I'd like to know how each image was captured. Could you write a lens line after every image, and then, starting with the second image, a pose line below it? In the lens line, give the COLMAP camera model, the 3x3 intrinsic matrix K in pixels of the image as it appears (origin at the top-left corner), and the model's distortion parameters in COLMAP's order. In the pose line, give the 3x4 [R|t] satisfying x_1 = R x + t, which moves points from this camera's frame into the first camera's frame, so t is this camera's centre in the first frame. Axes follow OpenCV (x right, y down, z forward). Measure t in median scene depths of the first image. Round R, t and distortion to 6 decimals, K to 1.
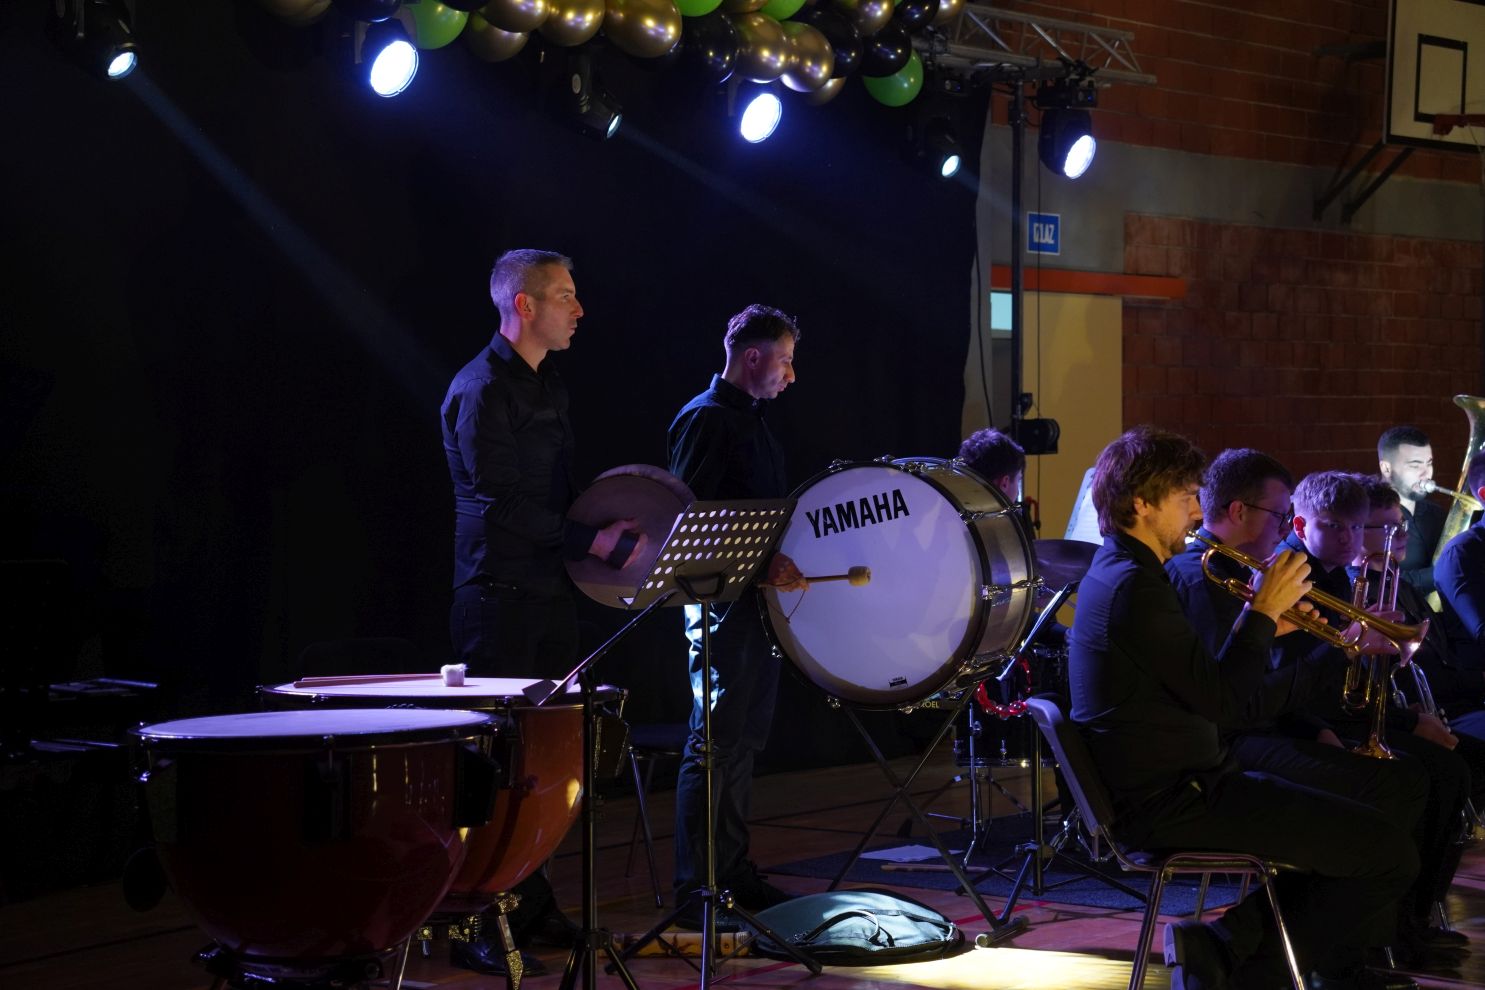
lens RADIAL K [[3091.0, 0, 730.6], [0, 3091.0, 489.7], [0, 0, 1]] dist [0.577925, 0.000000]
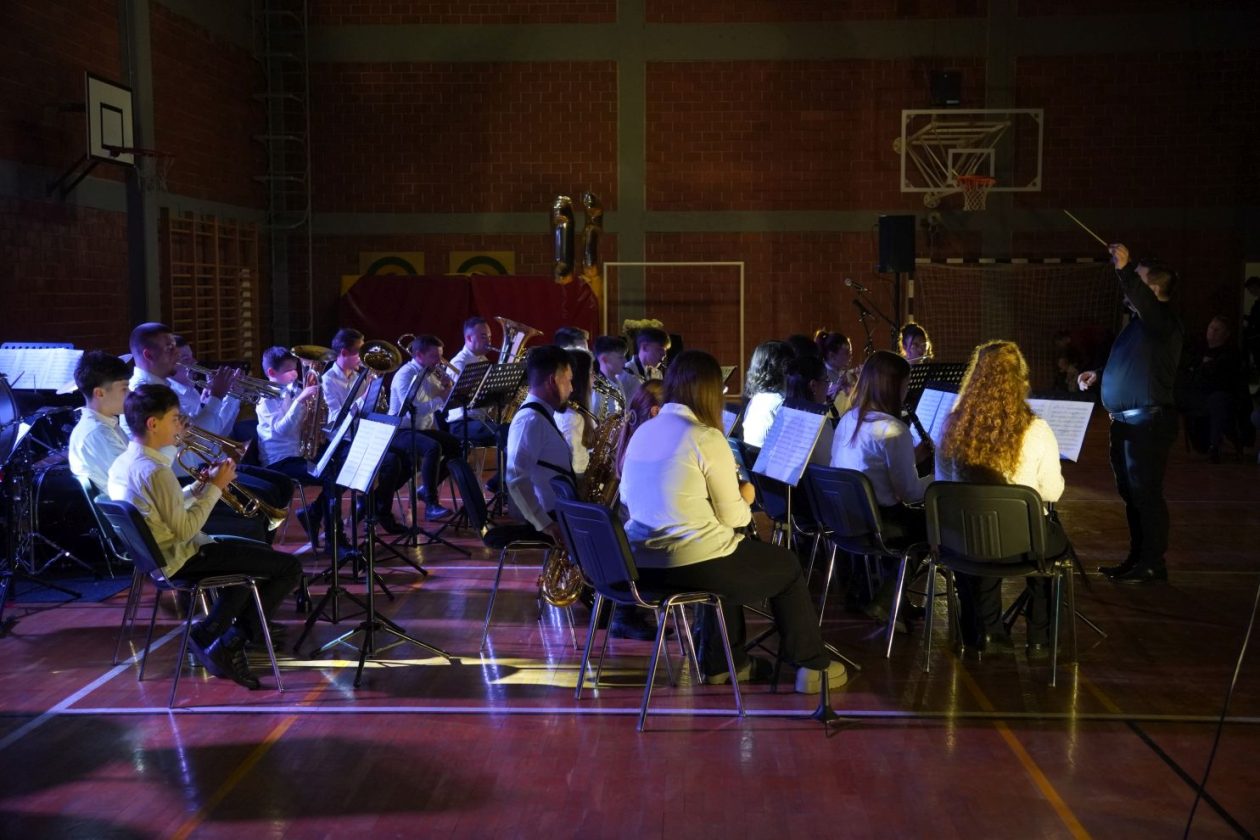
lens RADIAL K [[1549.7, 0, 624.5], [0, 1549.7, 399.9], [0, 0, 1]] dist [0.087660, 0.000000]
pose [[0.822767, -0.033705, 0.567378, -0.105958], [0.006343, 0.998722, 0.050131, -0.020088], [-0.568343, -0.037648, 0.821930, 0.103539]]
